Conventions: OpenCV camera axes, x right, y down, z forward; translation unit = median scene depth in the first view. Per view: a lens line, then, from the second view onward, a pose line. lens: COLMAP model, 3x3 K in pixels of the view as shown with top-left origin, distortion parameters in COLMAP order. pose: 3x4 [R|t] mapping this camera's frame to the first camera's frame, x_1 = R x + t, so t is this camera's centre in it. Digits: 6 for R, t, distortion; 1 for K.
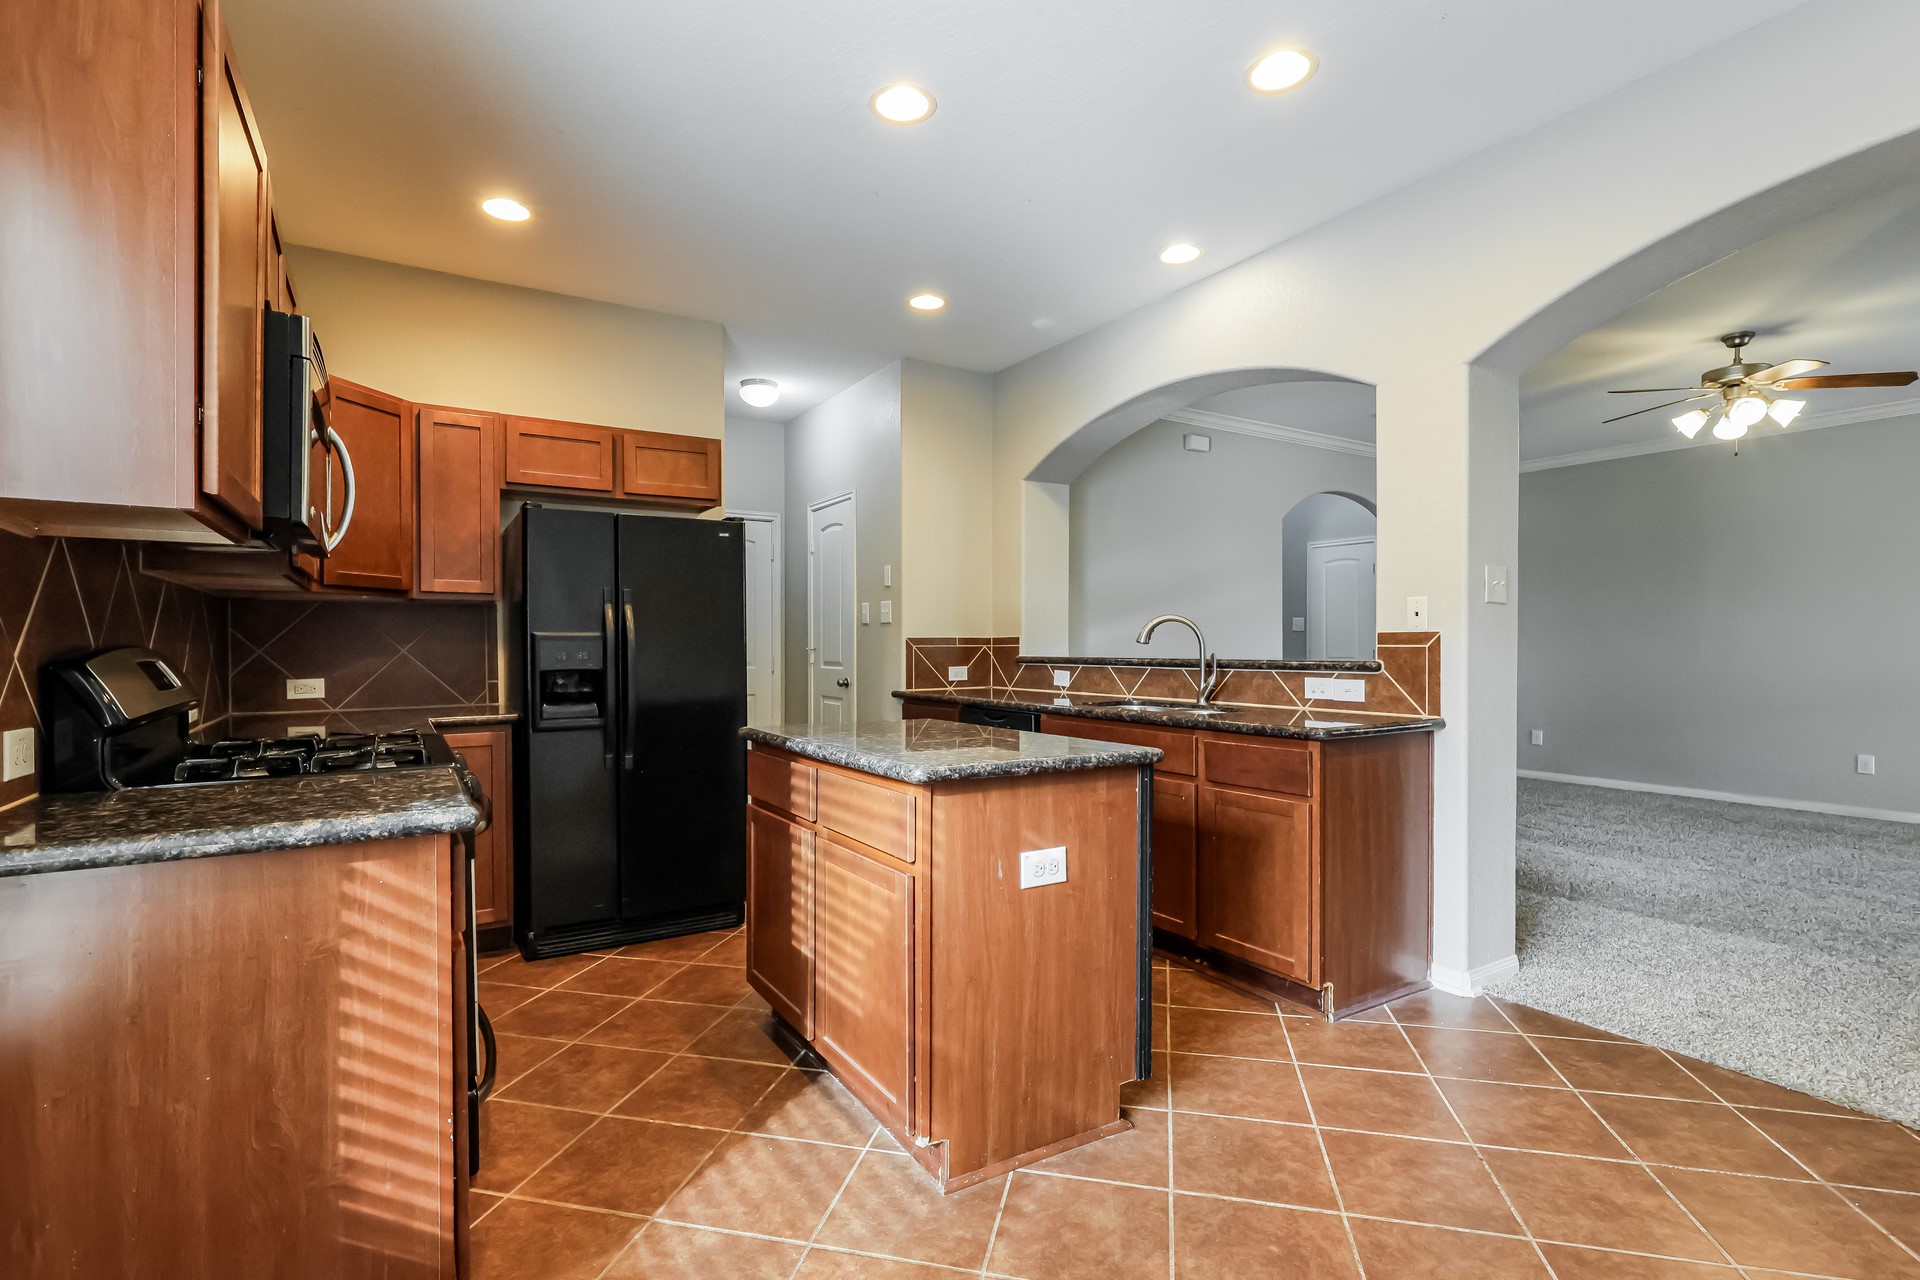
lens RADIAL K [[897.2, 0, 952.6], [0, 897.2, 649.3], [0, 0, 1]] dist [-0.002050, -0.000001]
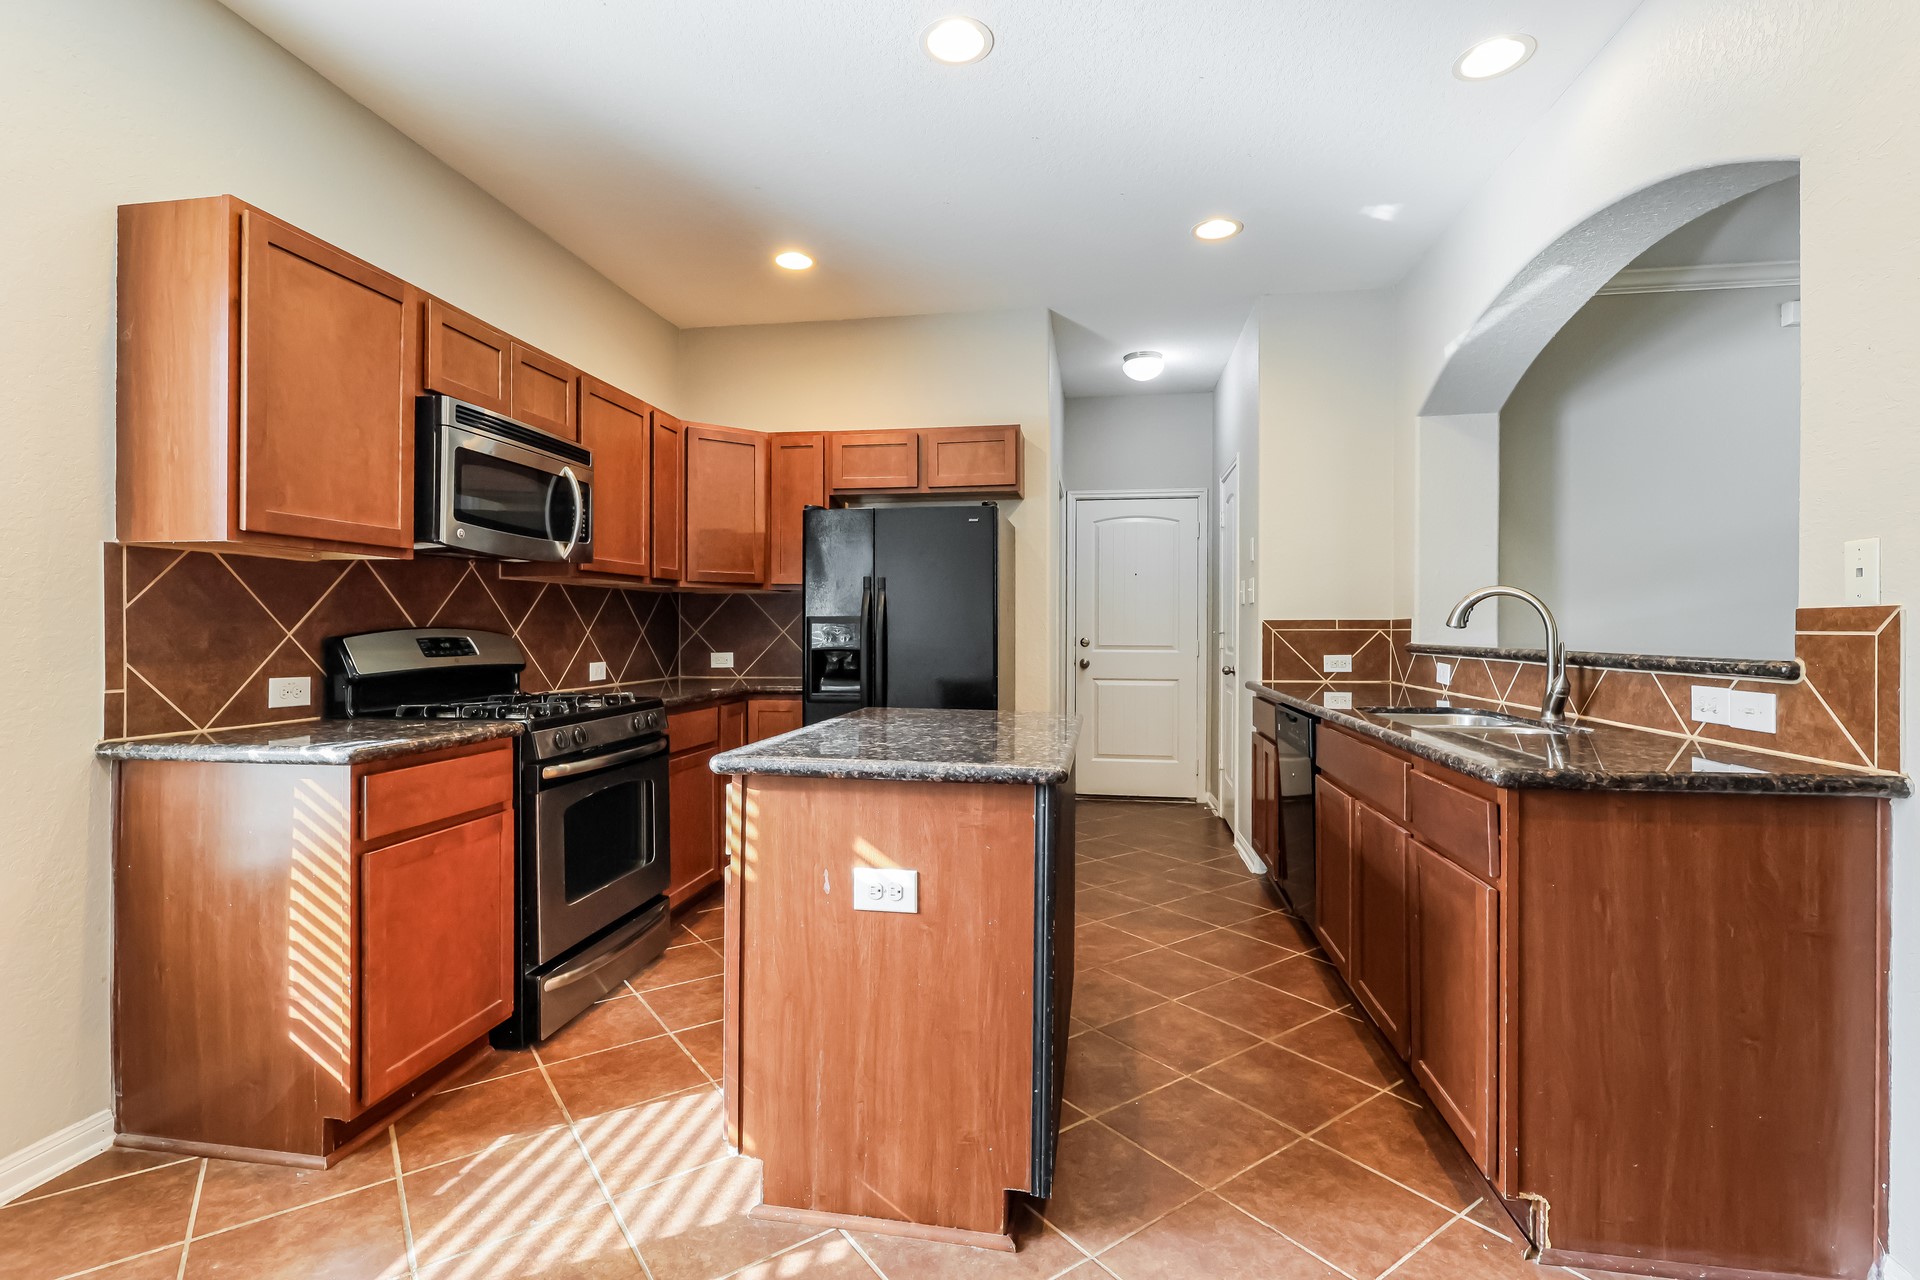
lens RADIAL K [[889.1, 0, 959.0], [0, 889.1, 629.0], [0, 0, 1]] dist [0.001063, 0.000200]
pose [[0.755958, 0.003564, -0.654611, 0.442905], [-0.005786, 0.999982, -0.001237, -0.002422], [0.654595, 0.004723, 0.755965, 0.255329]]
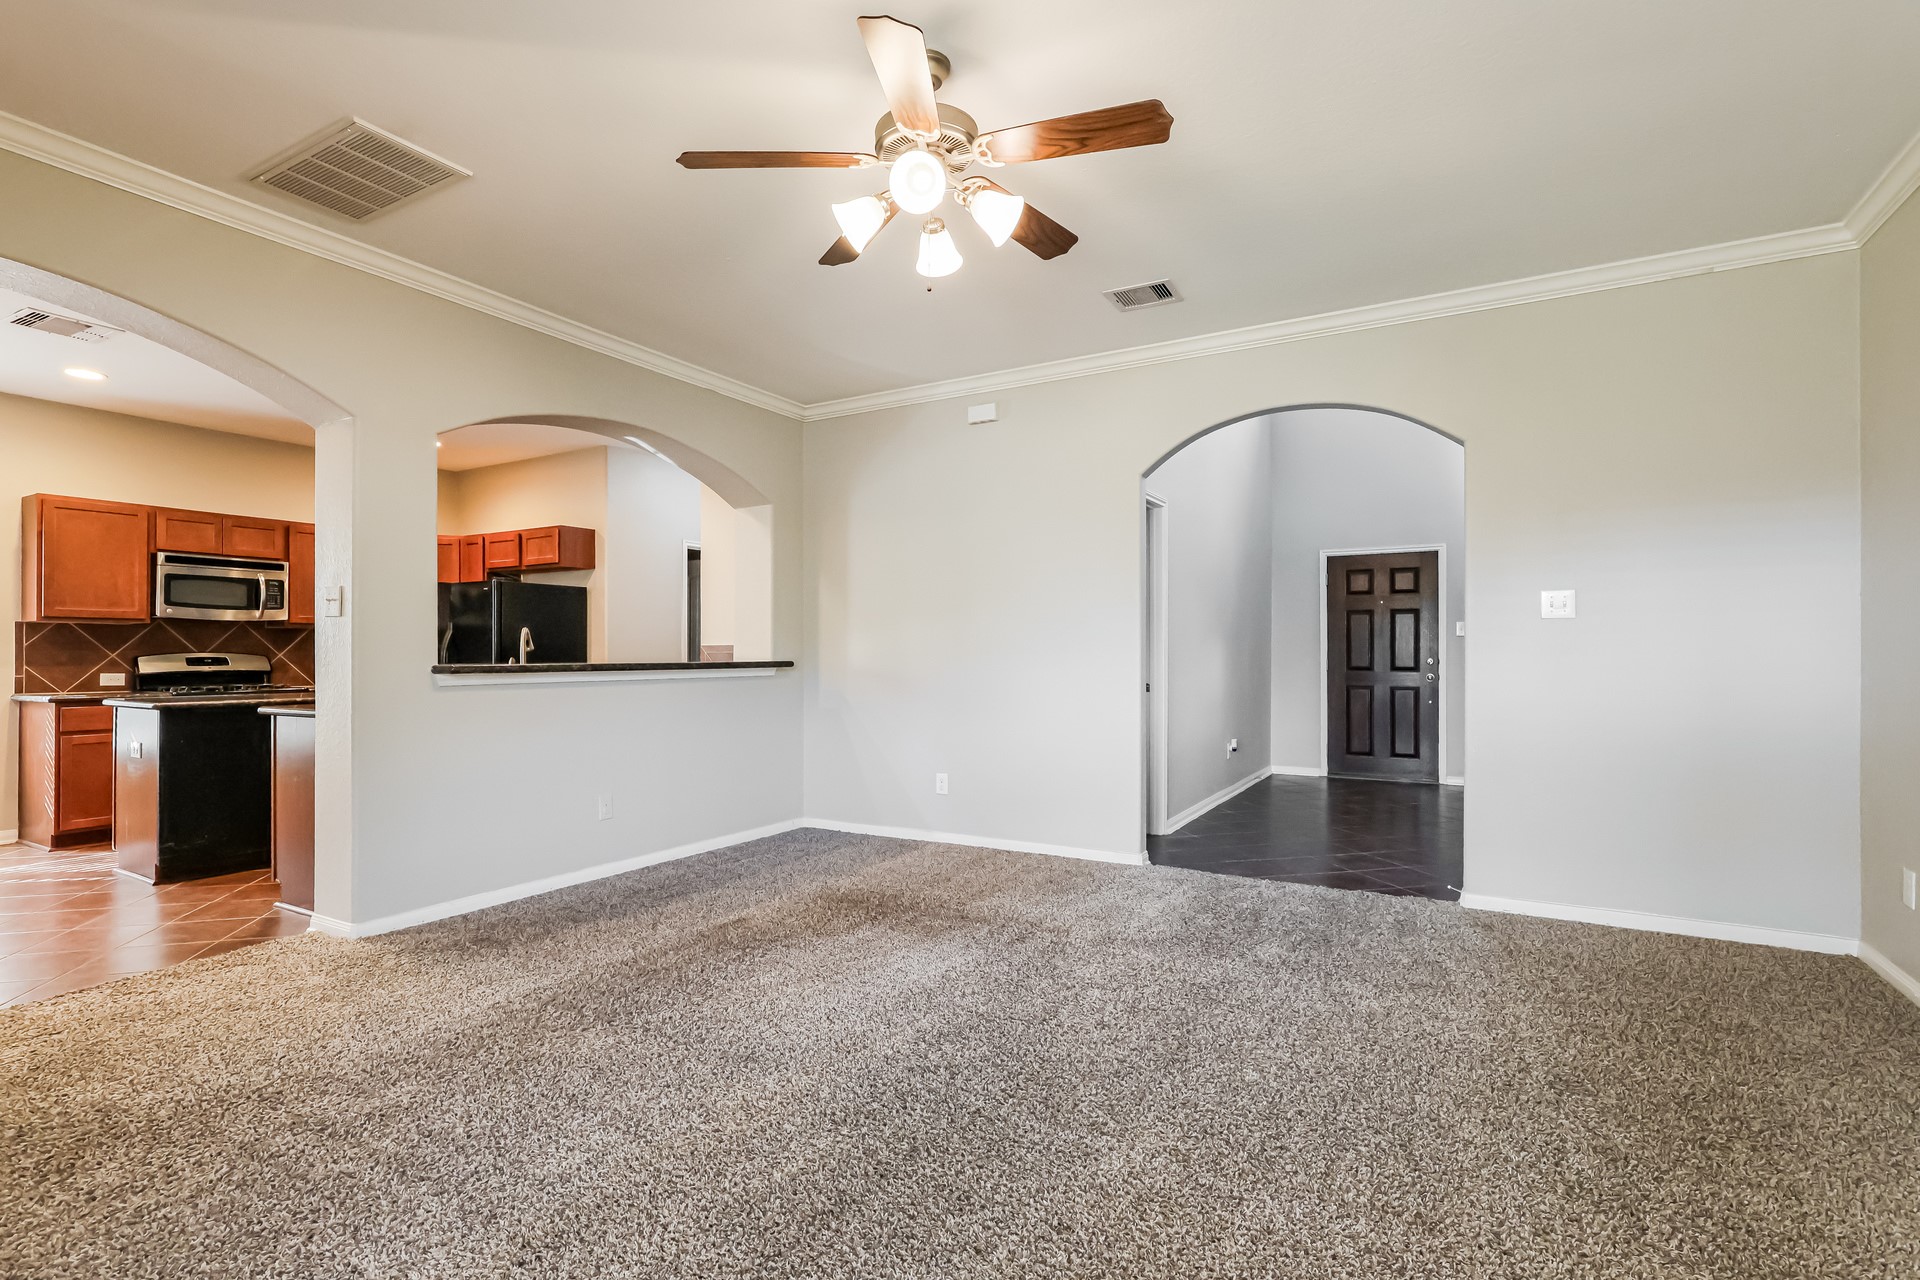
lens RADIAL K [[897.2, 0, 952.6], [0, 897.2, 649.3], [0, 0, 1]] dist [-0.002050, -0.000001]
pose [[0.473045, -0.002425, -0.881035, 1.946192], [-0.001709, 0.999992, -0.003670, -0.004389], [0.881037, 0.003242, 0.473037, 1.105553]]
